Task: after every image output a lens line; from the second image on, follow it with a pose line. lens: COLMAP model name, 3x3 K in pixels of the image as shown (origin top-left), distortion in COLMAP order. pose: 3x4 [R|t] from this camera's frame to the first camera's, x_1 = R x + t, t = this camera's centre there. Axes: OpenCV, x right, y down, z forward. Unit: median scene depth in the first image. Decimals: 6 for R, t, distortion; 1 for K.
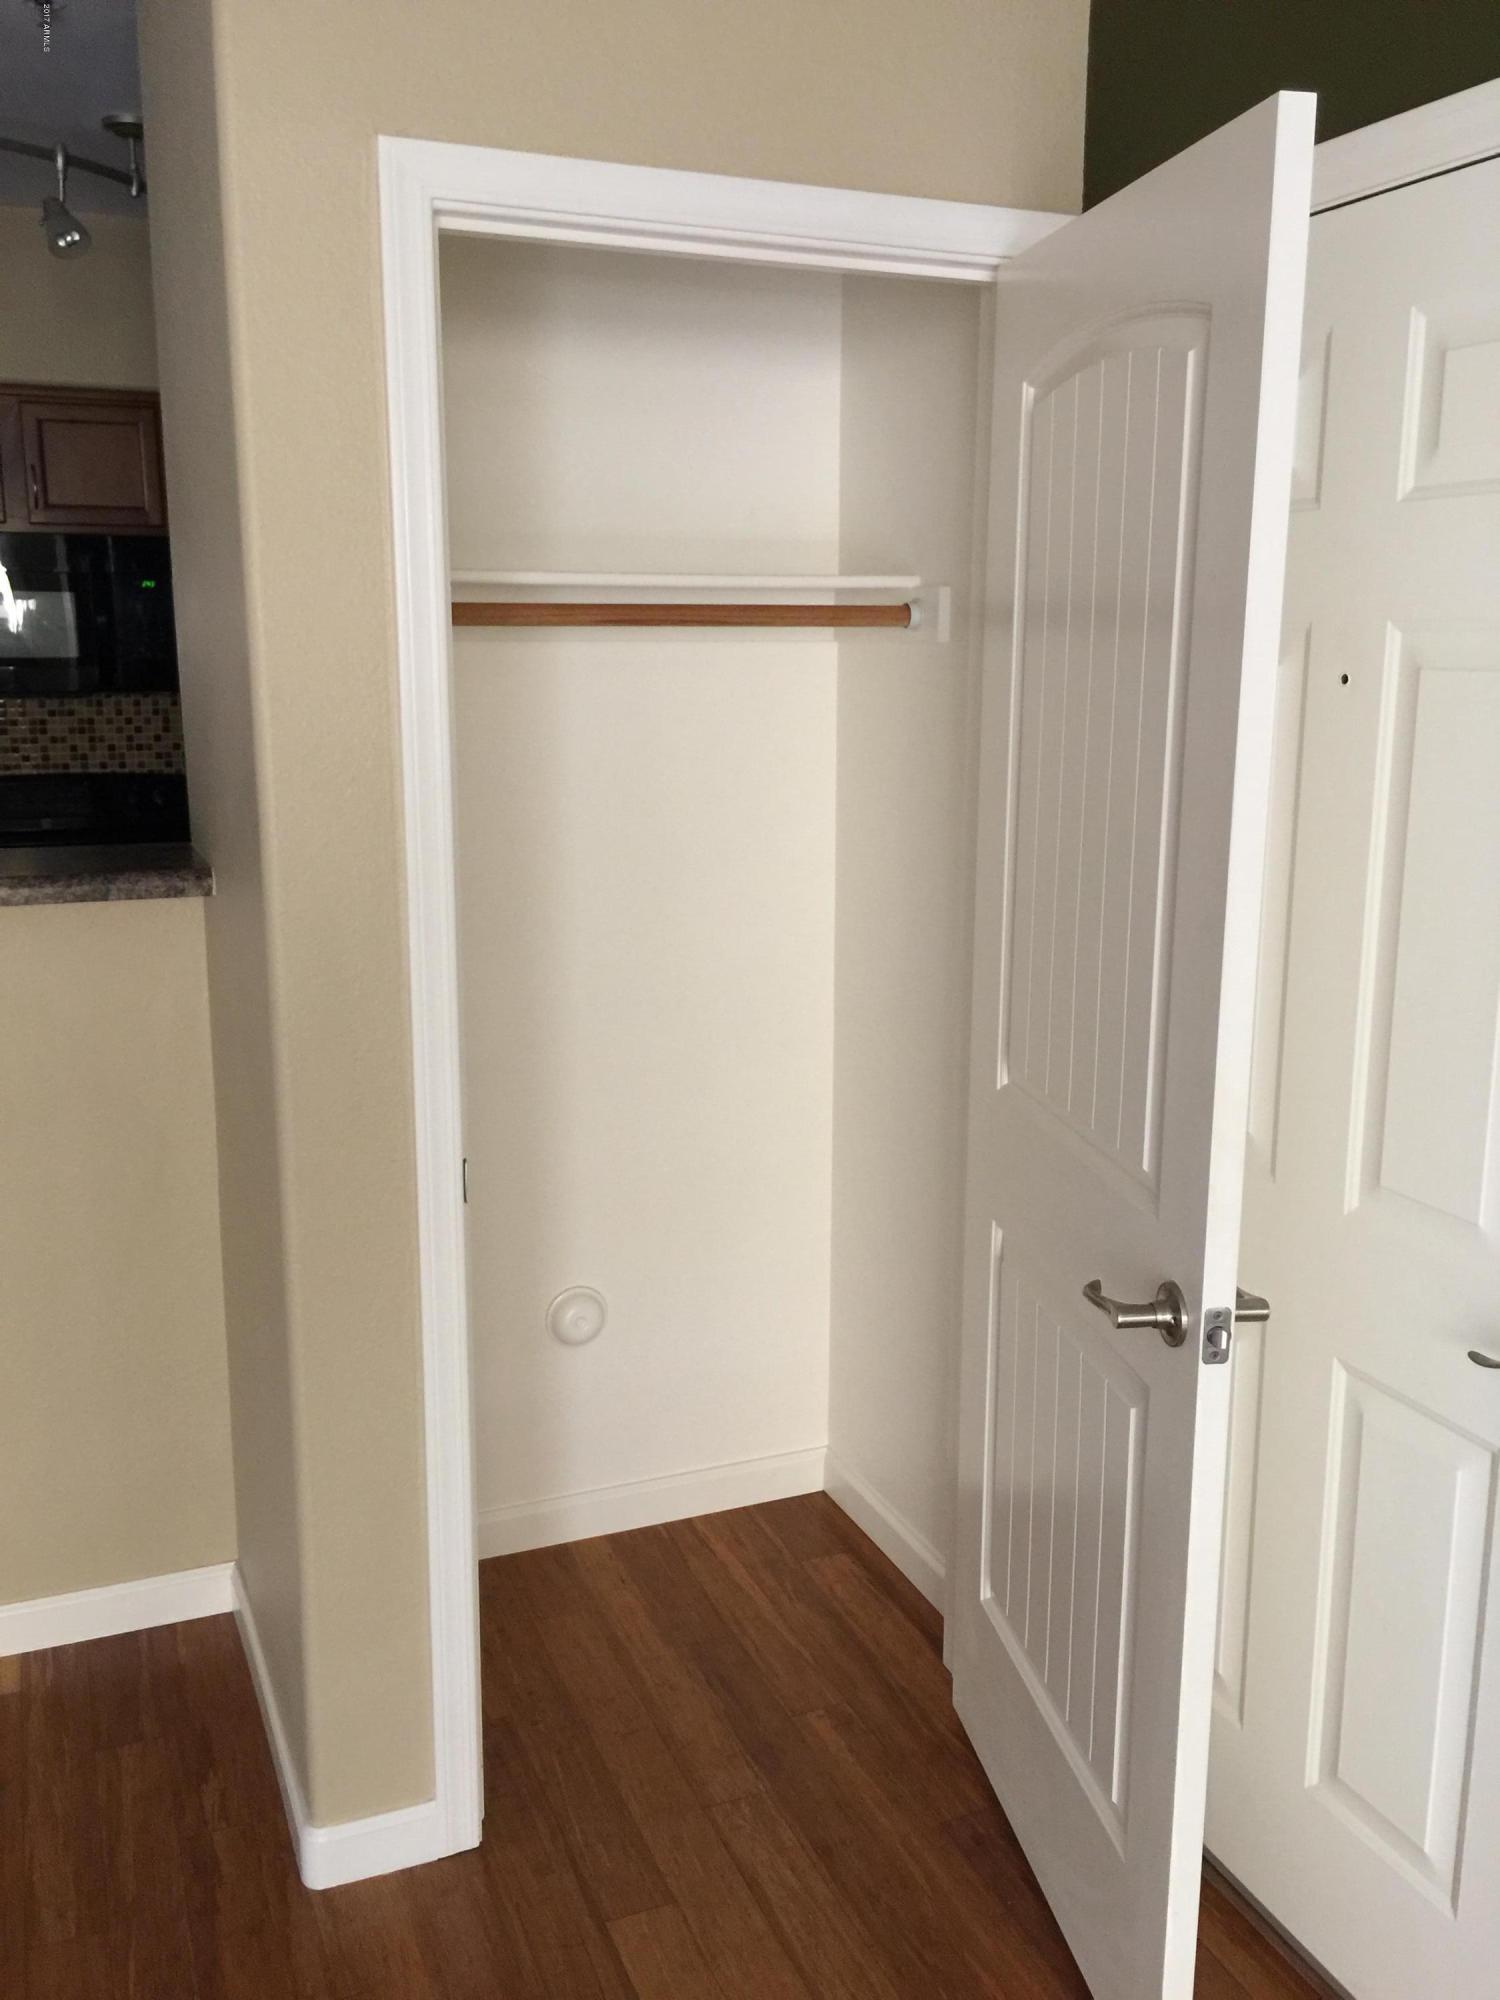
lens RADIAL K [[1722.7, 0, 751.6], [0, 1722.7, 998.7], [0, 0, 1]] dist [0.077508, -0.110707]
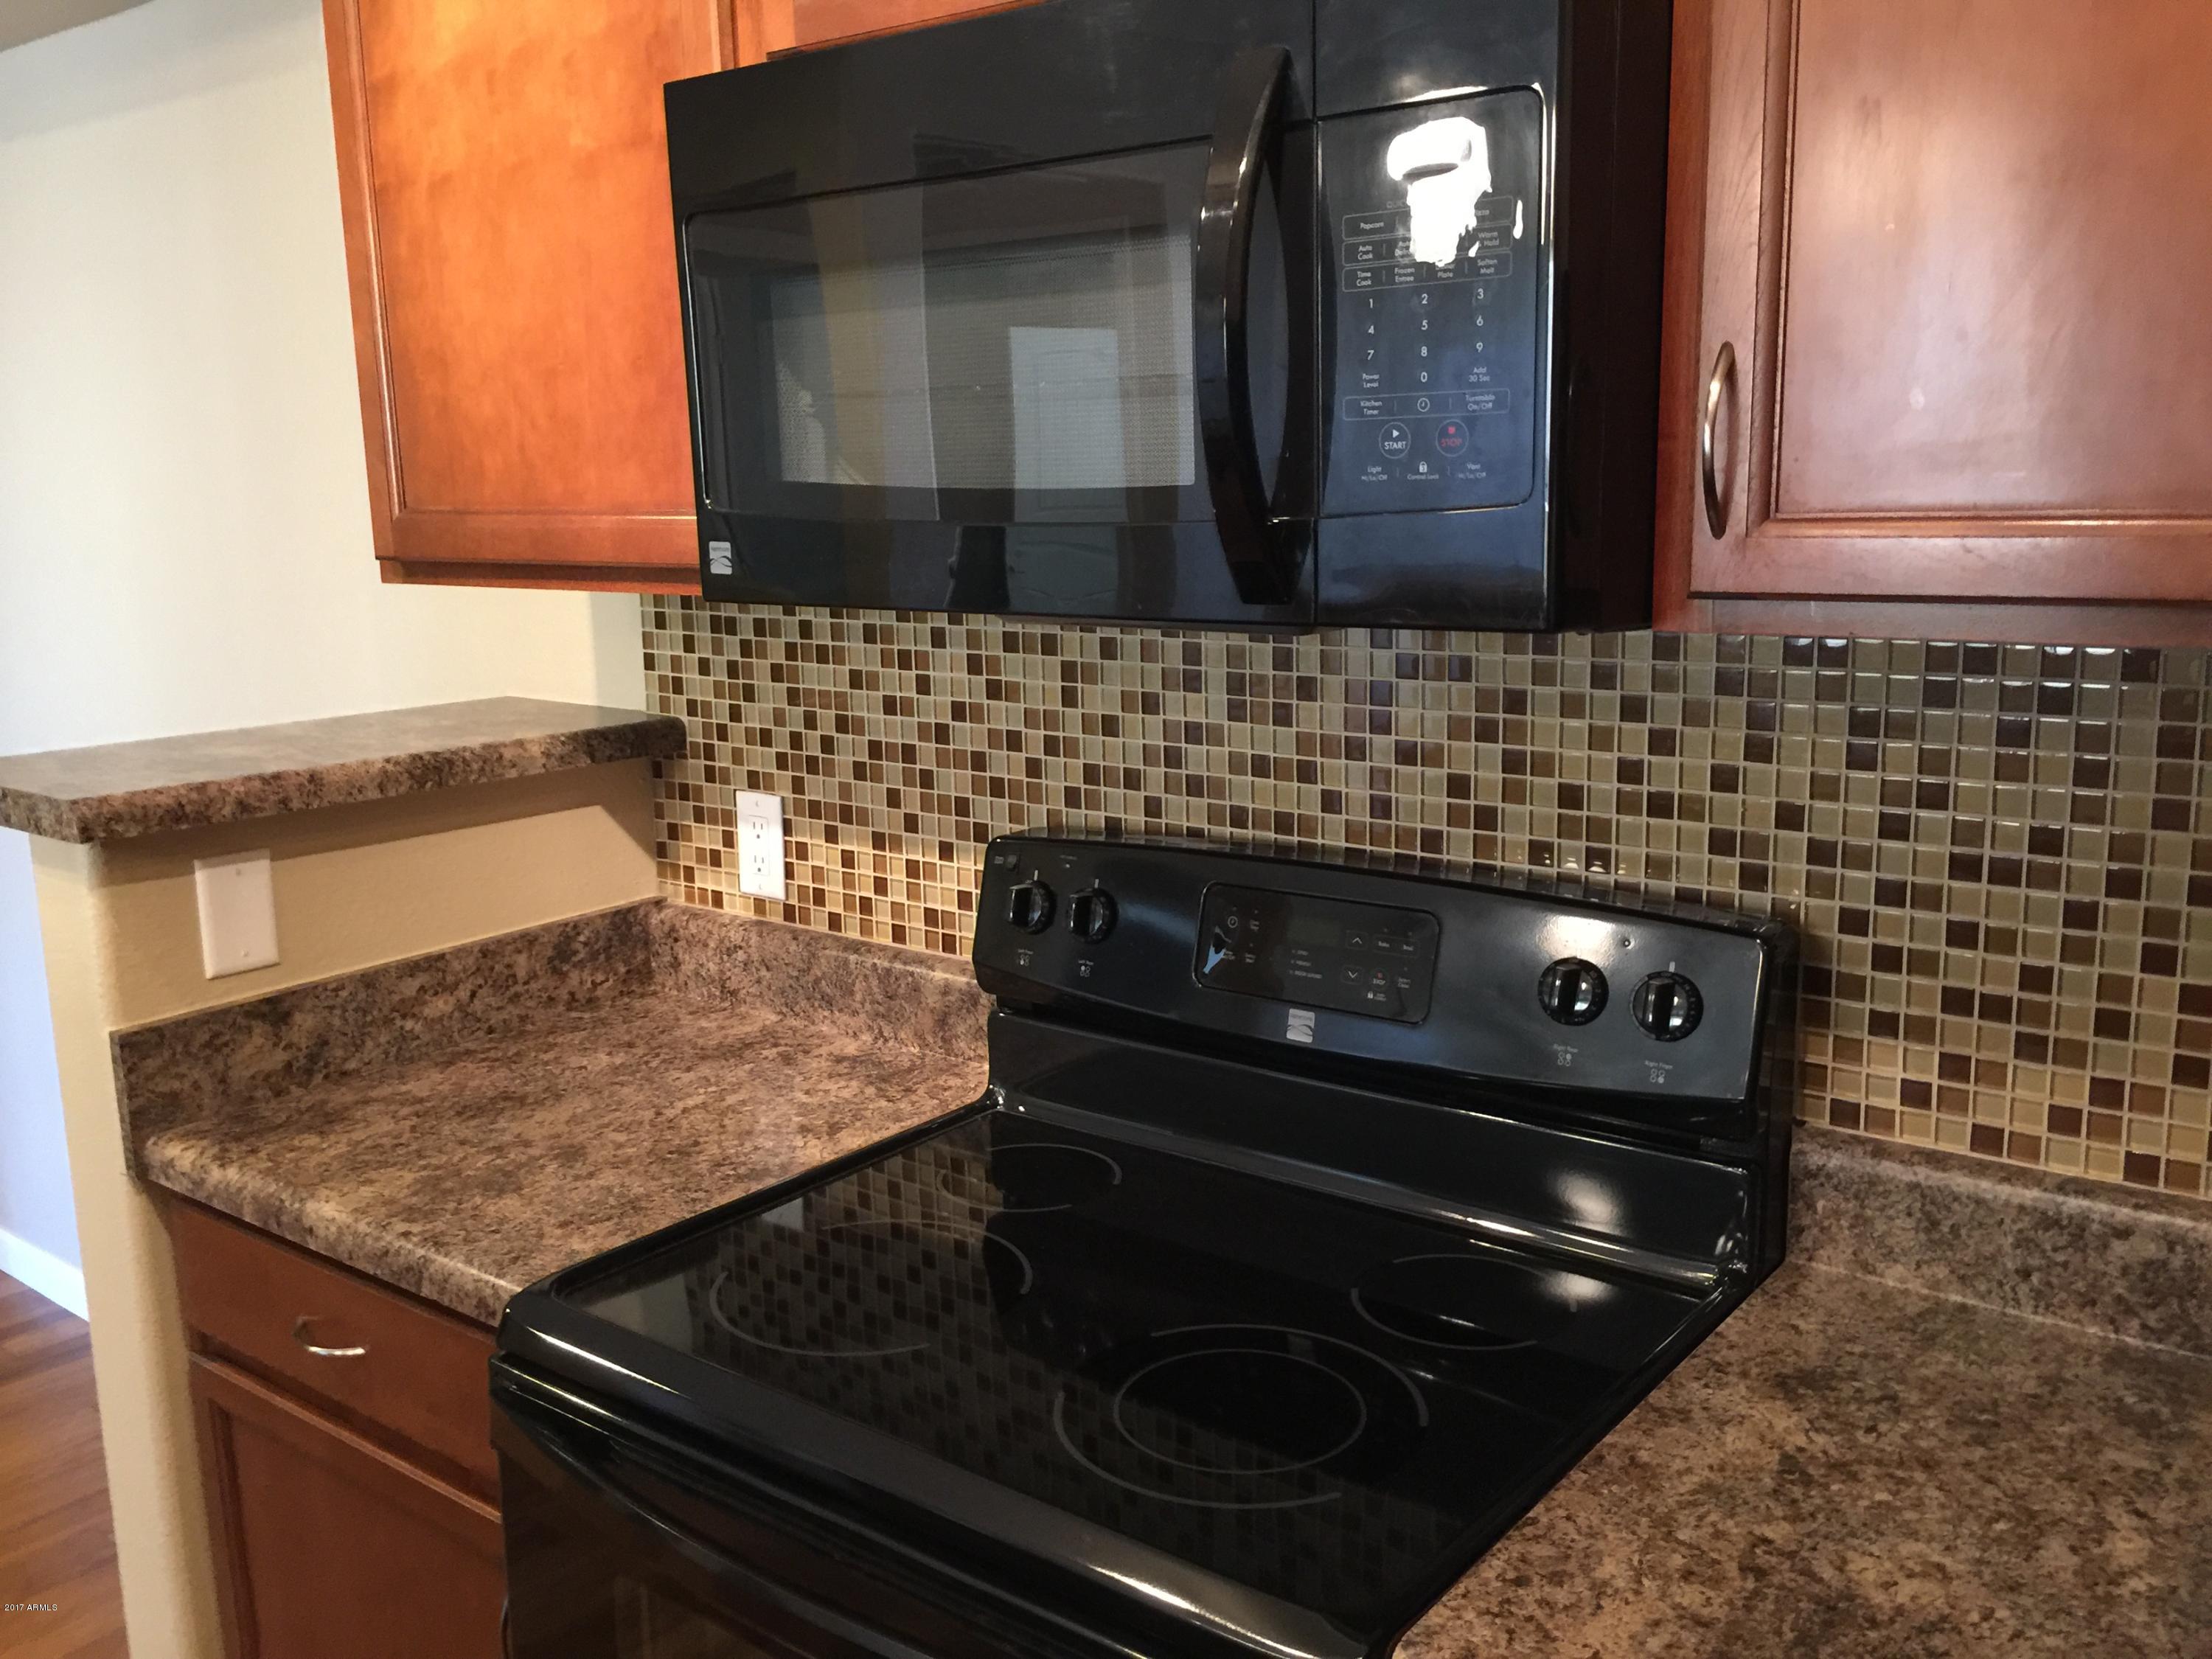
lens RADIAL K [[1905.3, 0, 1106.0], [0, 1905.3, 816.1], [0, 0, 1]] dist [0.077508, -0.110707]
pose [[0.494797, 0.142322, -0.857275, -0.135933], [-0.165139, 0.983921, 0.068034, -0.150752], [0.853174, 0.107906, 0.510344, 0.778660]]
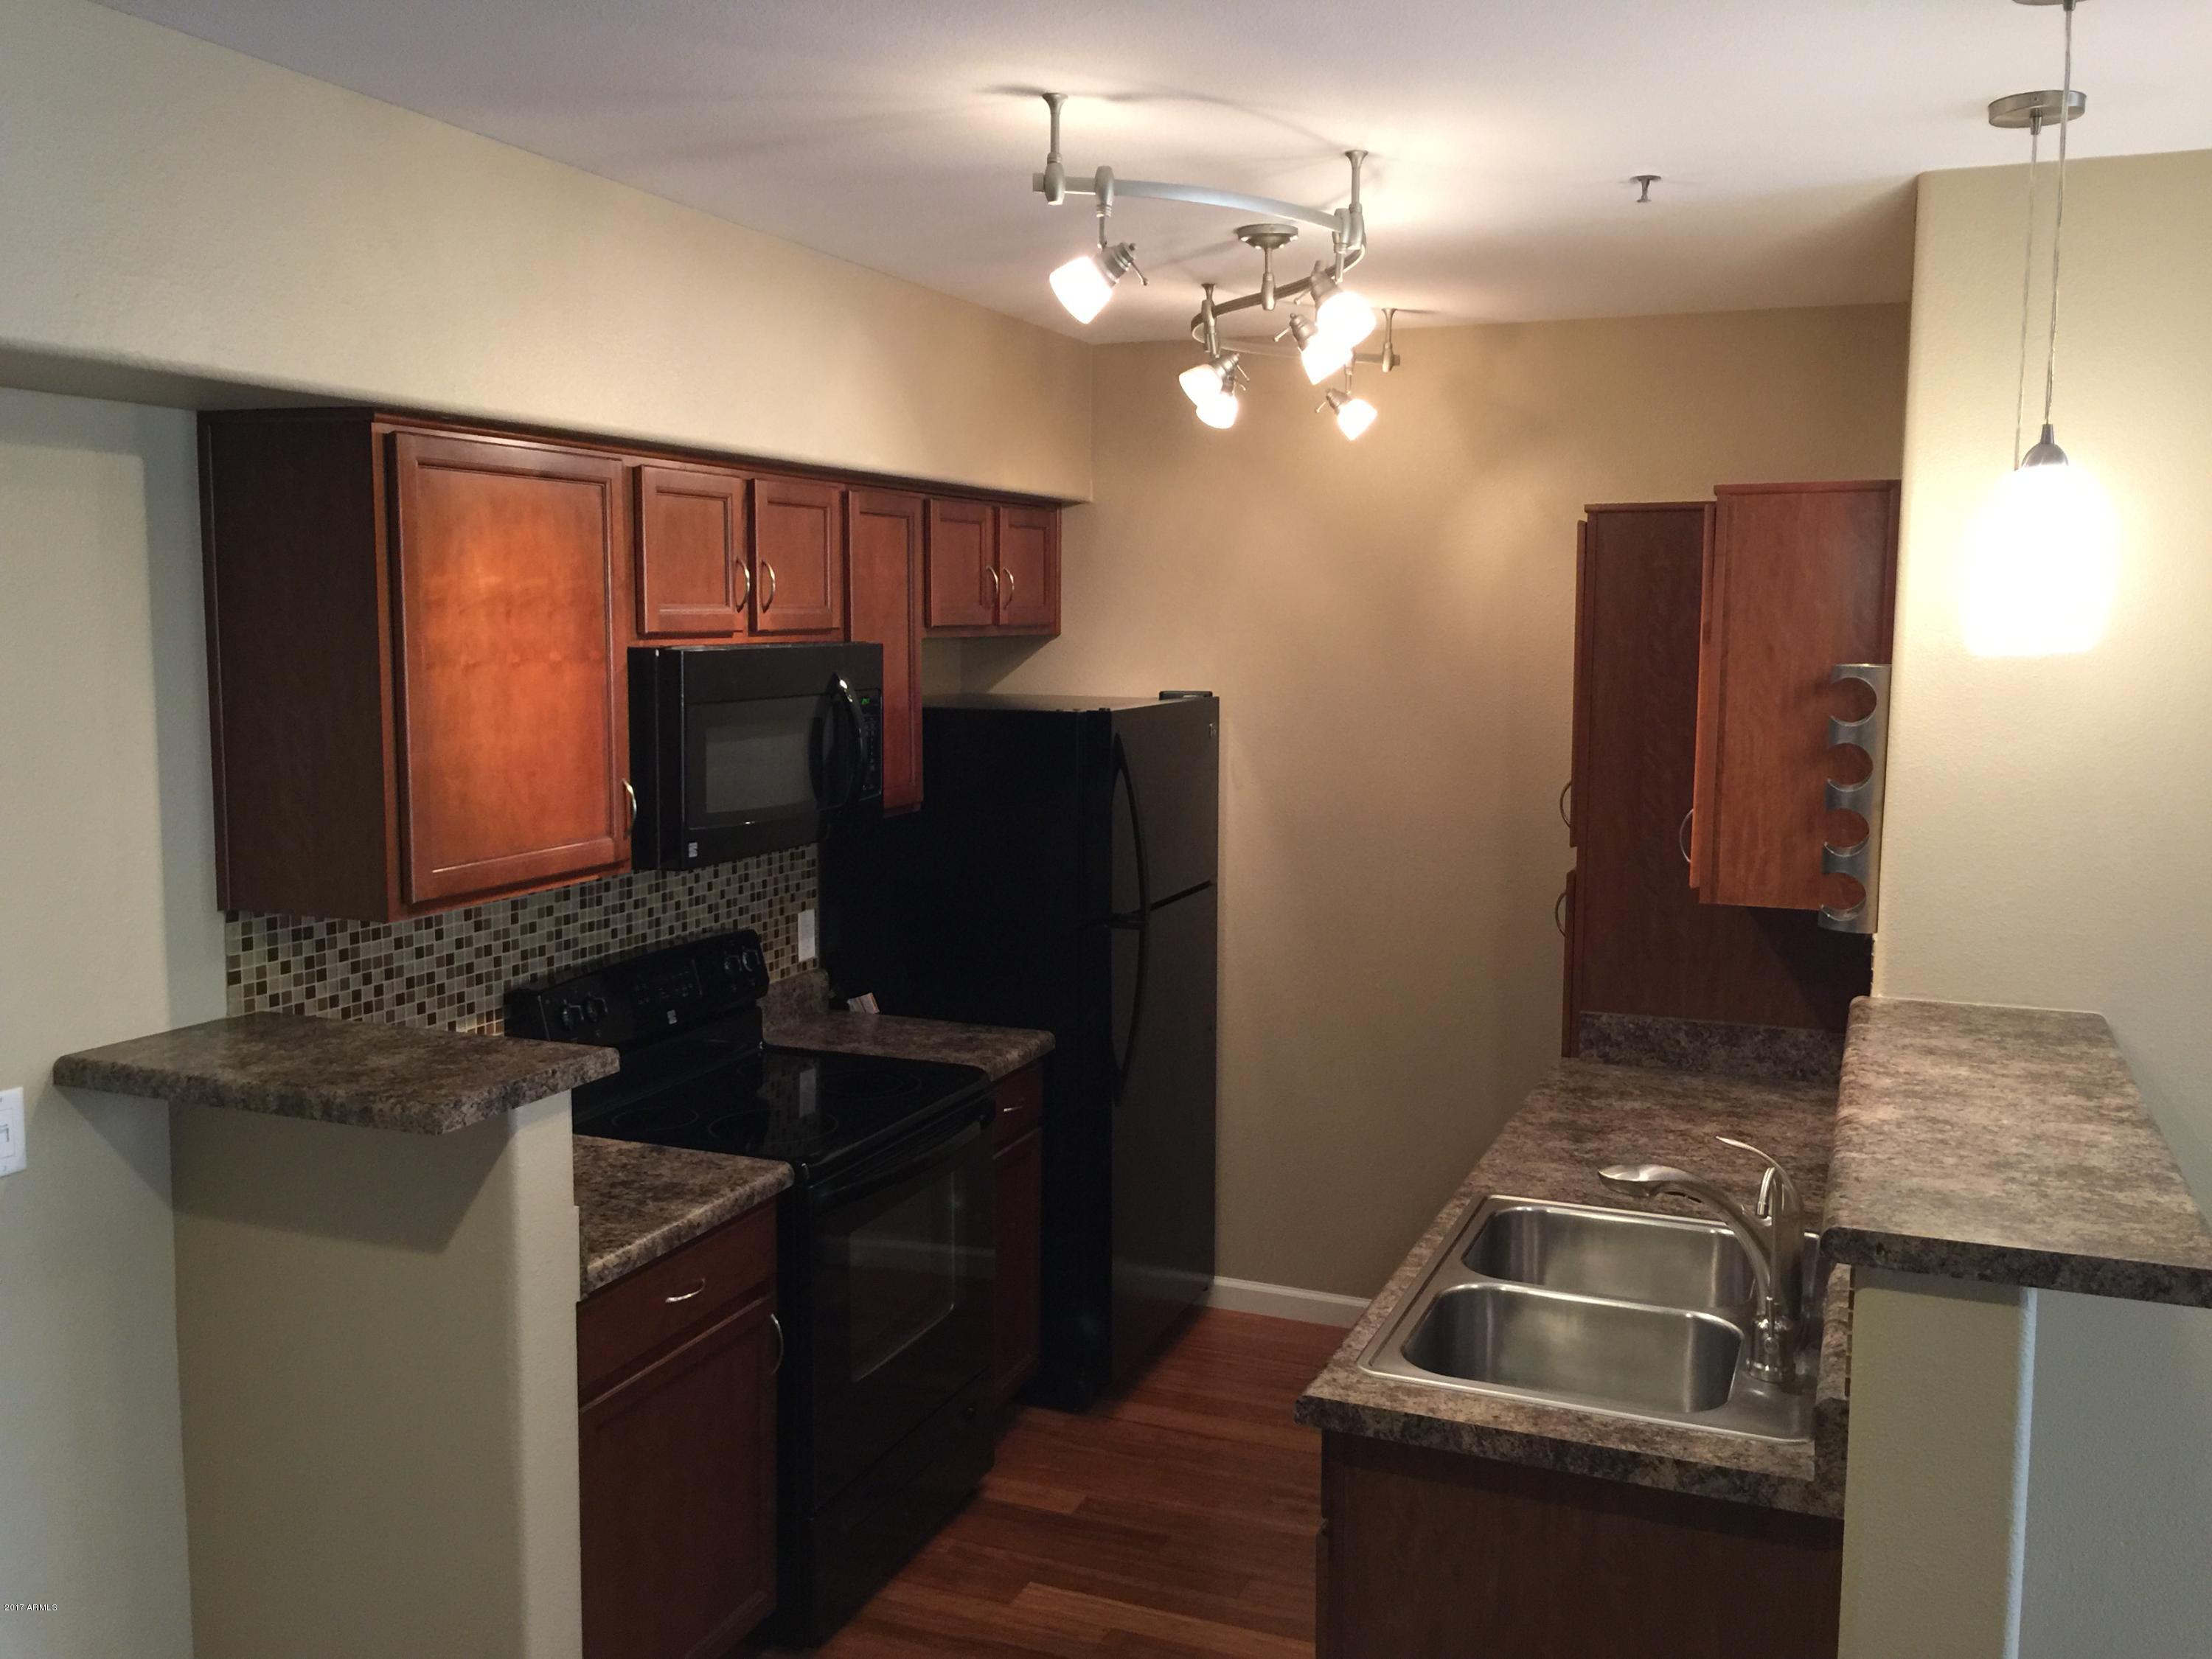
lens RADIAL K [[1905.3, 0, 1104.8], [0, 1905.3, 827.5], [0, 0, 1]] dist [0.077508, -0.110707]
pose [[0.700535, -0.085312, 0.708501, -0.831288], [0.156018, 0.987120, -0.035402, -0.119951], [-0.696355, 0.135339, 0.704822, 0.277890]]
